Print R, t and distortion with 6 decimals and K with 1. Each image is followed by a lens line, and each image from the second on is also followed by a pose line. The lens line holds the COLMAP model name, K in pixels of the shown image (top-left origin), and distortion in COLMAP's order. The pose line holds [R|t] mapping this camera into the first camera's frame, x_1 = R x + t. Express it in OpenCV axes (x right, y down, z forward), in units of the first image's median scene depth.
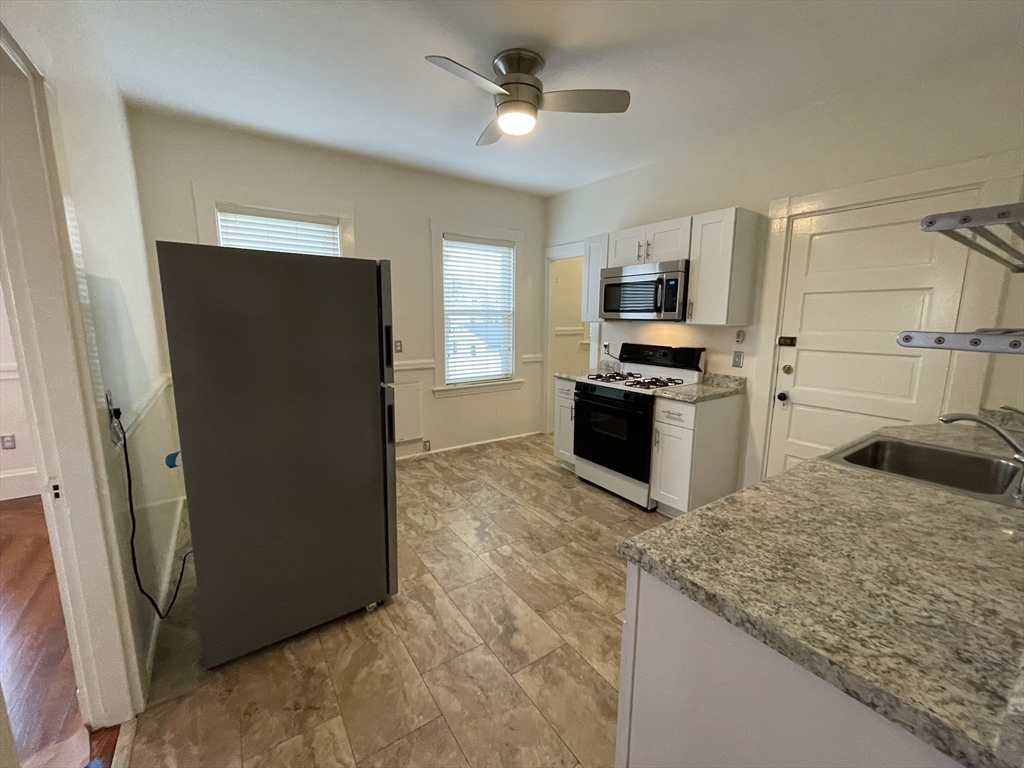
lens RADIAL K [[415.0, 0, 512.0], [0, 415.0, 384.0], [0, 0, 1]] dist [-0.001912, -0.000219]
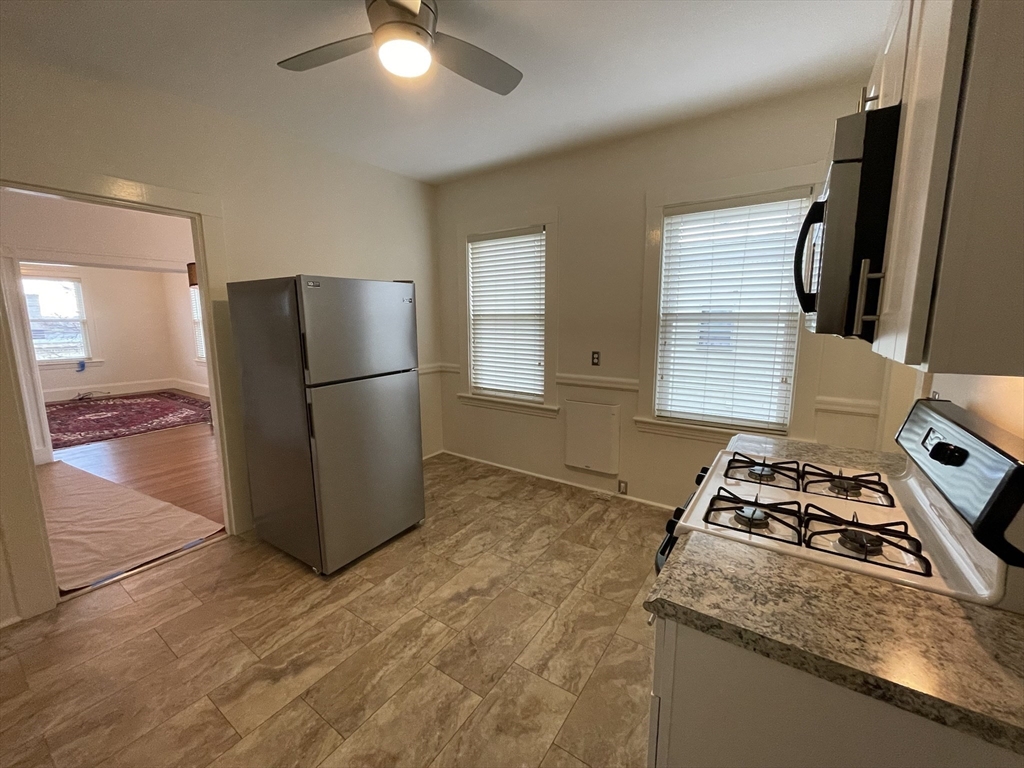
lens RADIAL K [[415.0, 0, 512.0], [0, 415.0, 384.0], [0, 0, 1]] dist [-0.001912, -0.000219]
pose [[0.352276, 0.135018, -0.926106, 0.542613], [-0.146484, 0.985297, 0.087927, -0.105429], [0.924361, 0.104685, 0.366875, 0.635592]]
